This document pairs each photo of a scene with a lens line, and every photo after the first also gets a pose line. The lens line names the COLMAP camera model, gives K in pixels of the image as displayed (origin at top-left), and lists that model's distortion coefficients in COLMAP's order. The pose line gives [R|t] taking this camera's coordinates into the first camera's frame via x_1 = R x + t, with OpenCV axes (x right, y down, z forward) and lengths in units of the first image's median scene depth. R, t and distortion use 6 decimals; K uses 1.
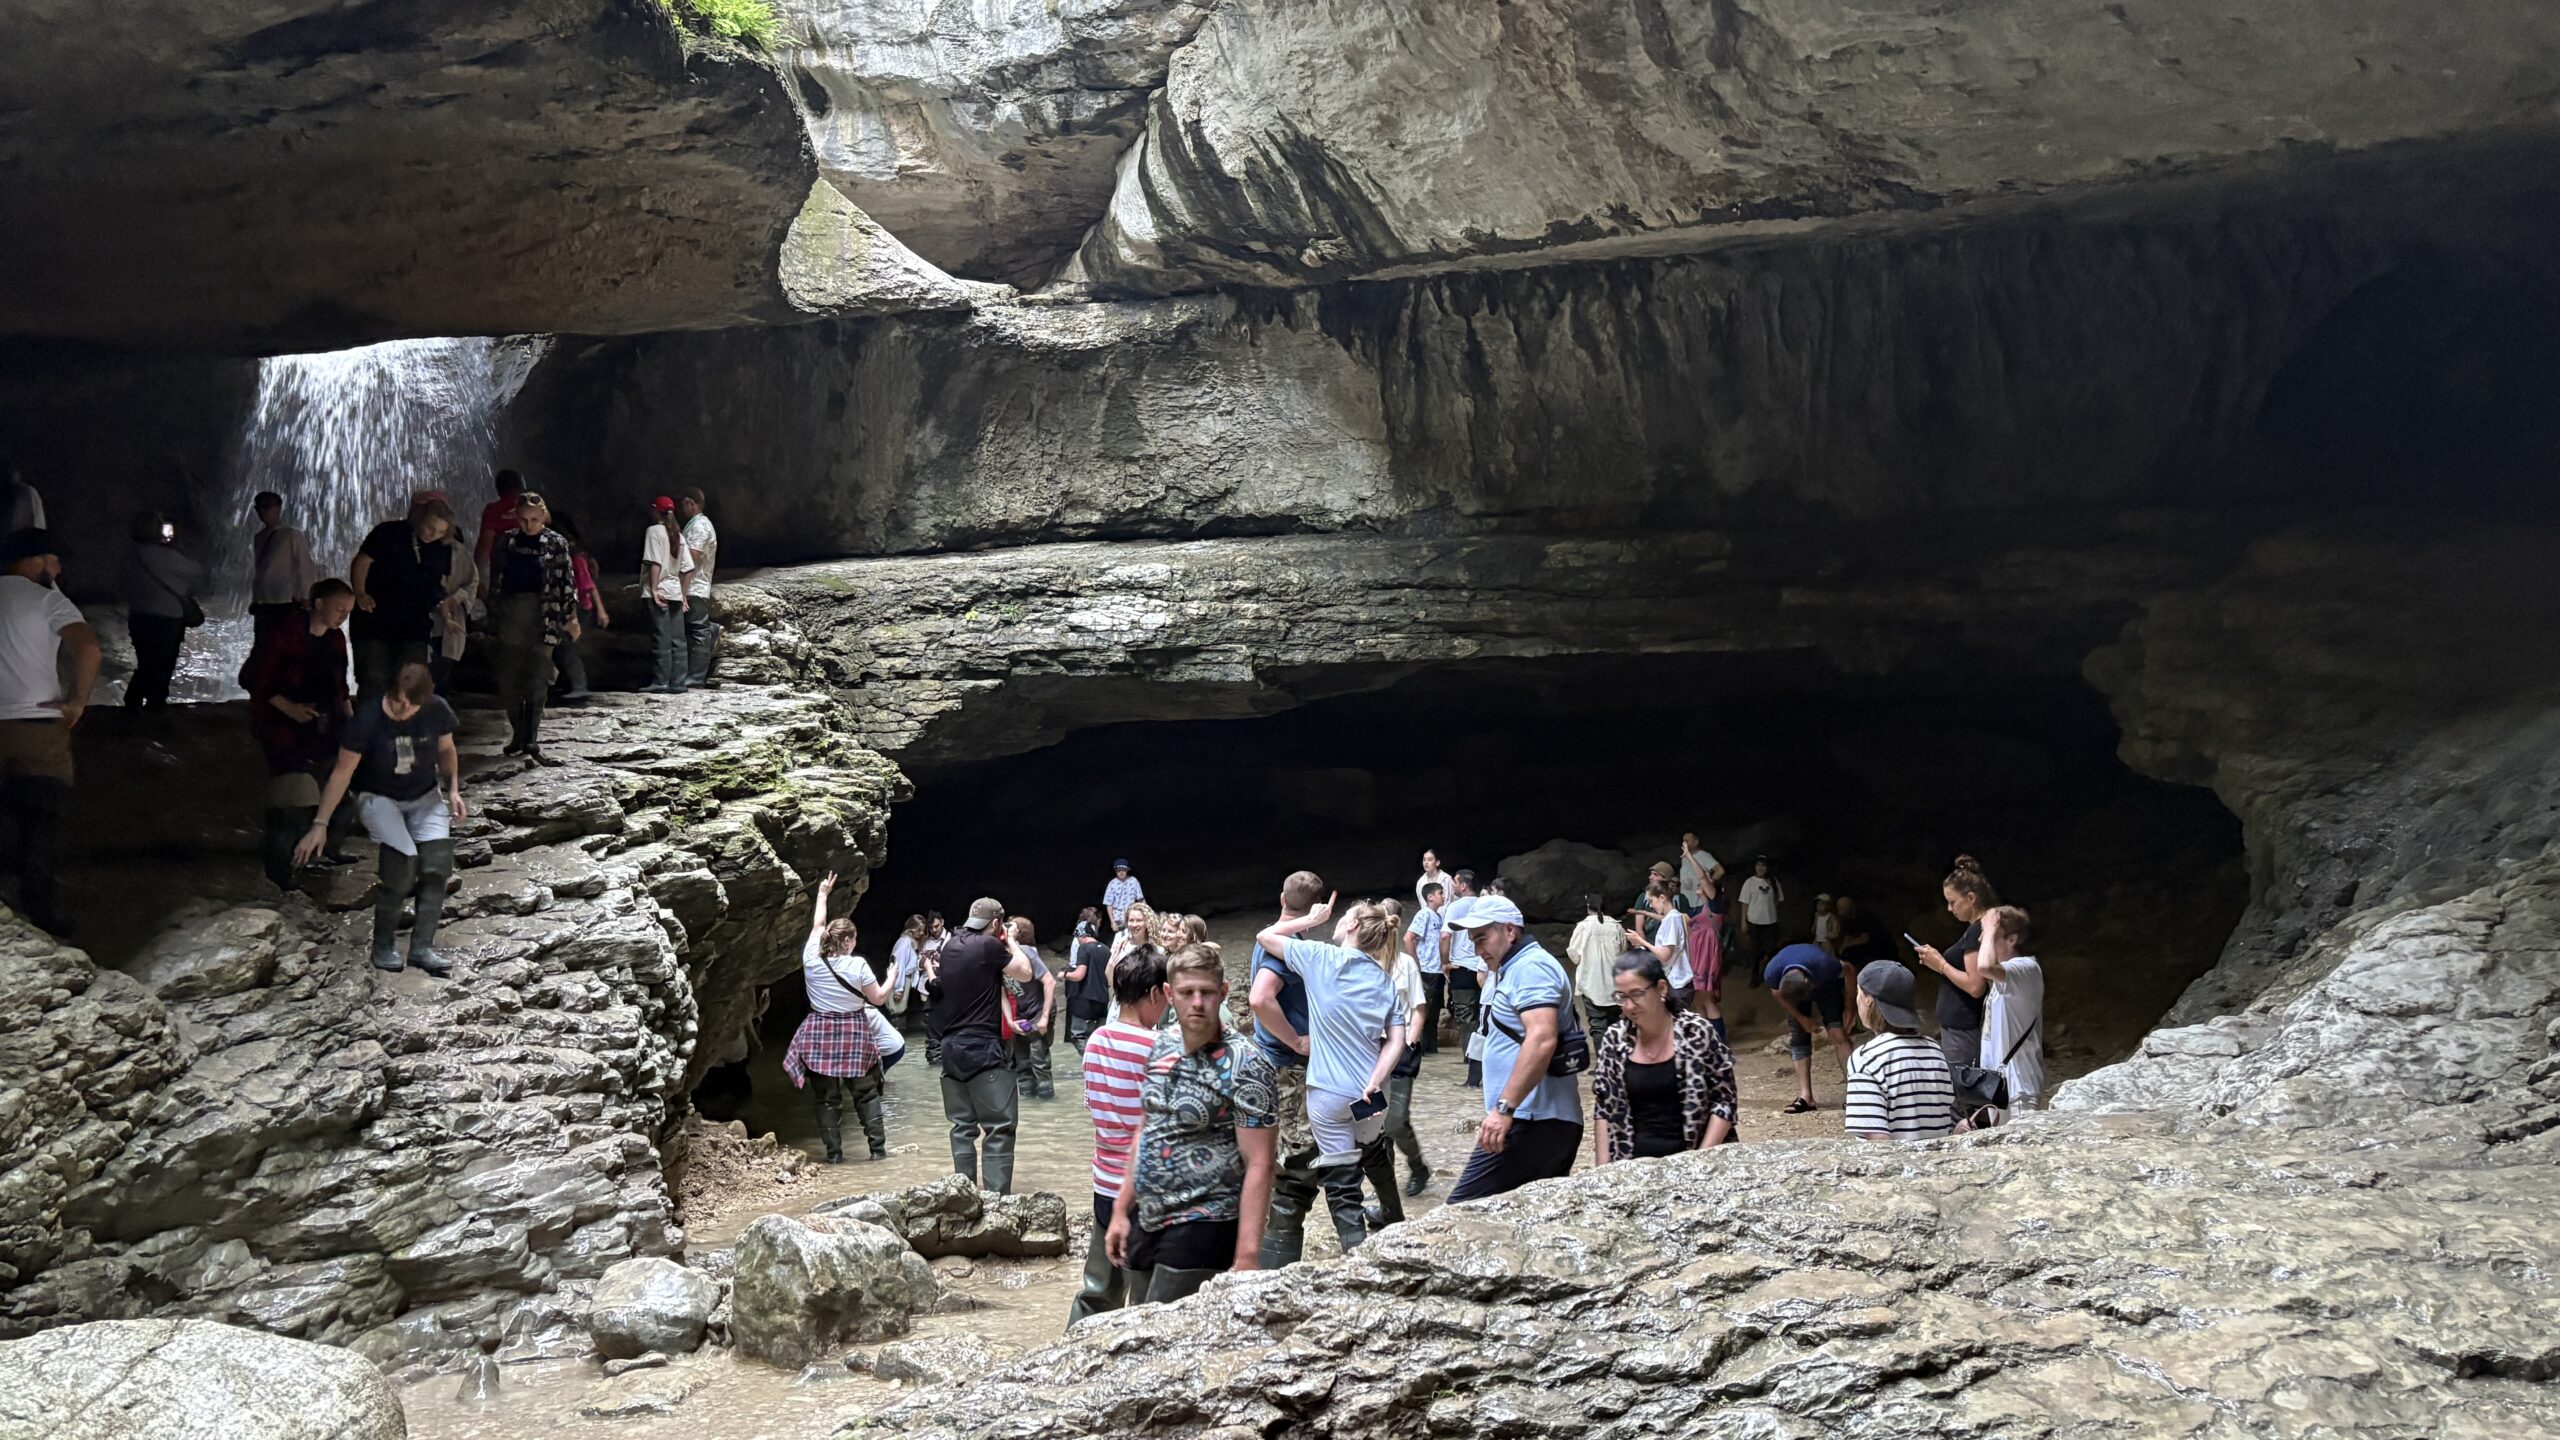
lens RADIAL K [[1932.4, 0, 1273.6], [0, 1932.4, 754.7], [0, 0, 1]] dist [0.050406, -0.004204]
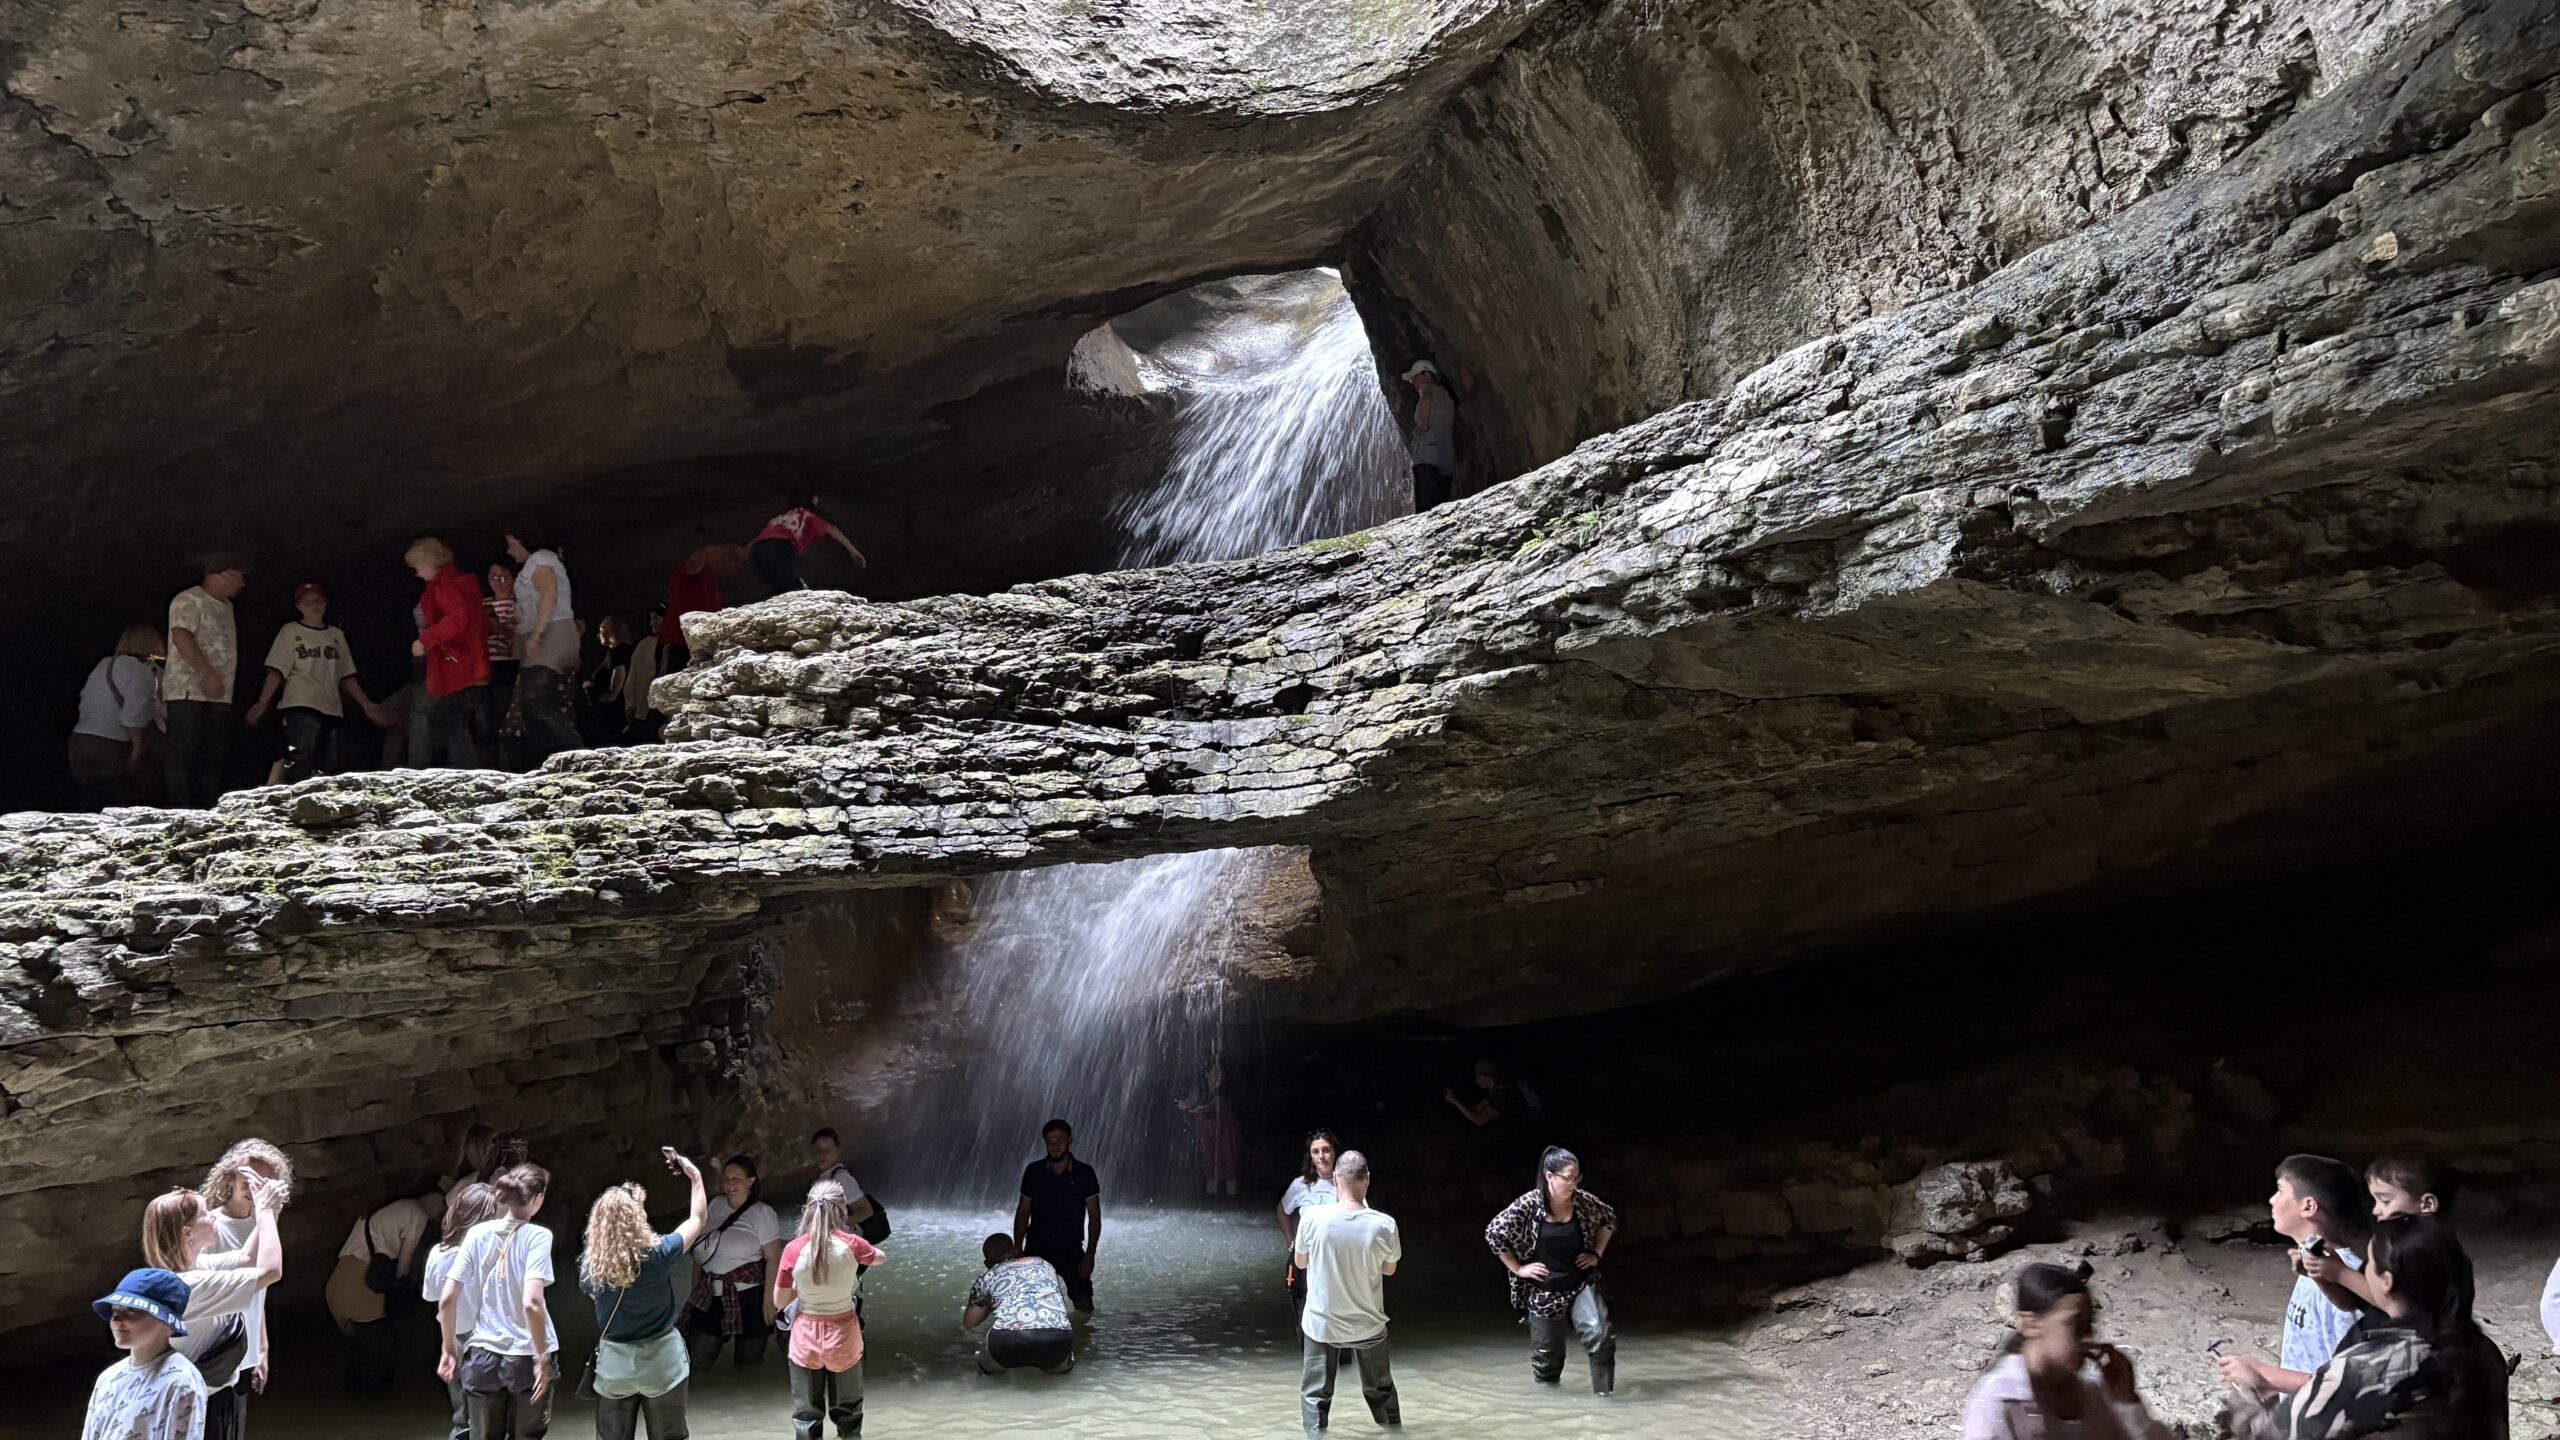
lens RADIAL K [[1967.2, 0, 1280.0], [0, 1967.2, 720.0], [0, 0, 1]] dist [0.090040, -0.005123]
pose [[0.247453, -0.095677, -0.964164, 0.322894], [0.041500, 0.995246, -0.088111, 0.017224], [0.968011, -0.018209, 0.250247, 0.776503]]
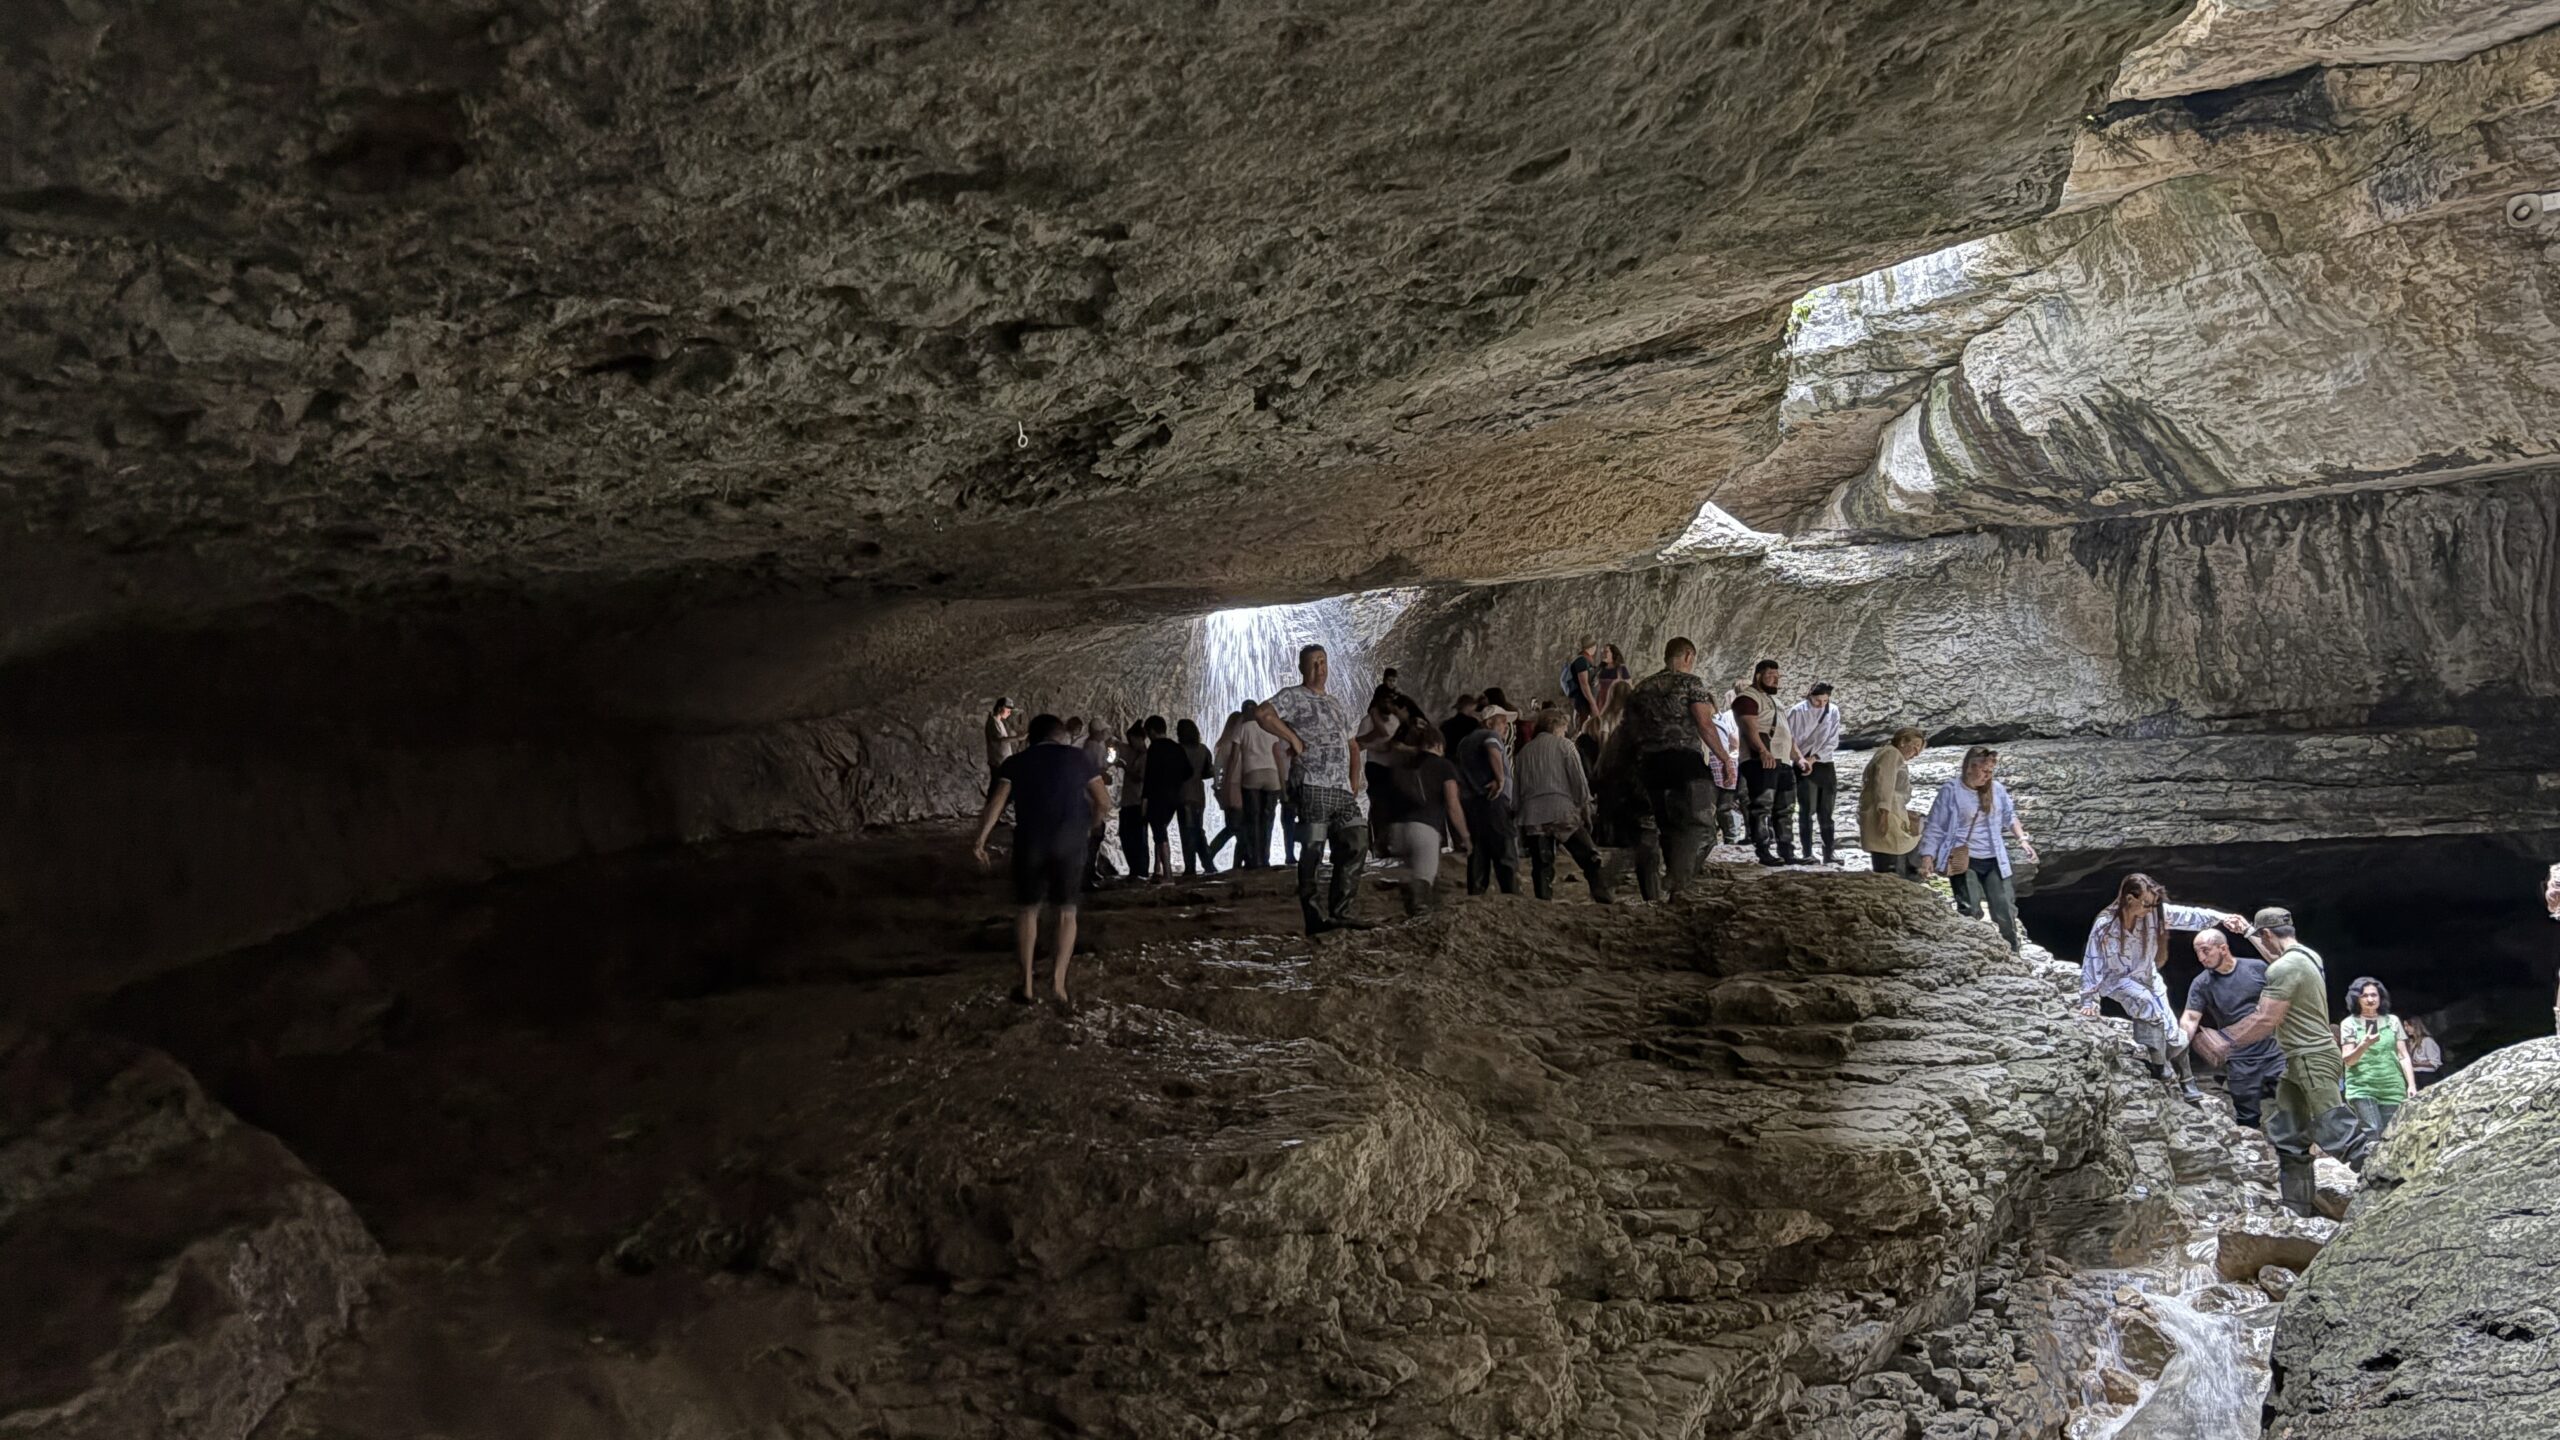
lens RADIAL K [[1967.2, 0, 1280.0], [0, 1967.2, 720.0], [0, 0, 1]] dist [0.090040, -0.005123]
pose [[0.997633, -0.021956, -0.065166, -0.375421], [0.011188, 0.986855, -0.161219, 0.062152], [0.067849, 0.160108, 0.984765, -0.193920]]
